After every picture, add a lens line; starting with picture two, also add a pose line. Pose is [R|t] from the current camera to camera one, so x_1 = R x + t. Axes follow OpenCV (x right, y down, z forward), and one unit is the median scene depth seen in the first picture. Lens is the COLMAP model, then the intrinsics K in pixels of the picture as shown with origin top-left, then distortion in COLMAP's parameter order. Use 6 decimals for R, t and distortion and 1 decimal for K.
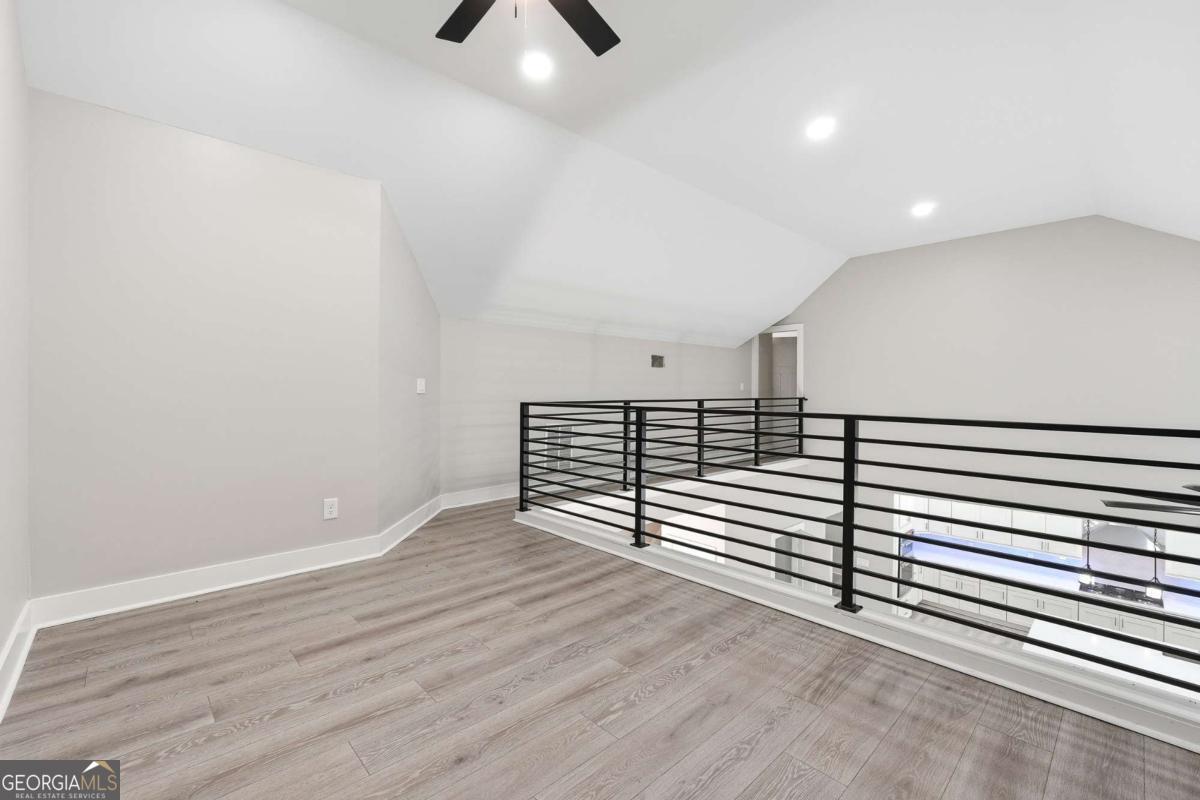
lens RADIAL K [[501.7, 0, 600.3], [0, 501.7, 394.9], [0, 0, 1]] dist [-0.008698, 0.000868]
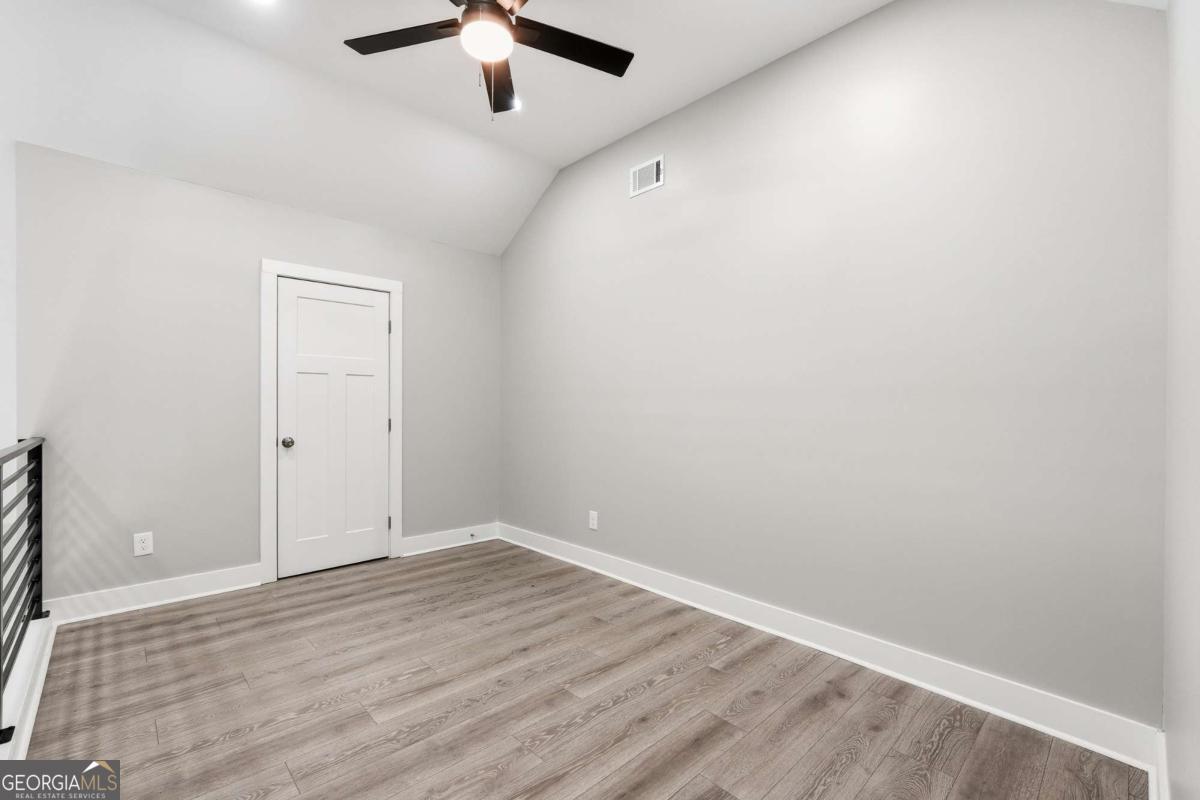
lens RADIAL K [[501.7, 0, 599.6], [0, 501.7, 403.3], [0, 0, 1]] dist [-0.008698, 0.000868]
pose [[-0.999880, -0.014738, -0.004684, -0.394234], [-0.014787, 0.999833, 0.010769, -0.065154], [0.004525, 0.010837, -0.999931, 2.040196]]
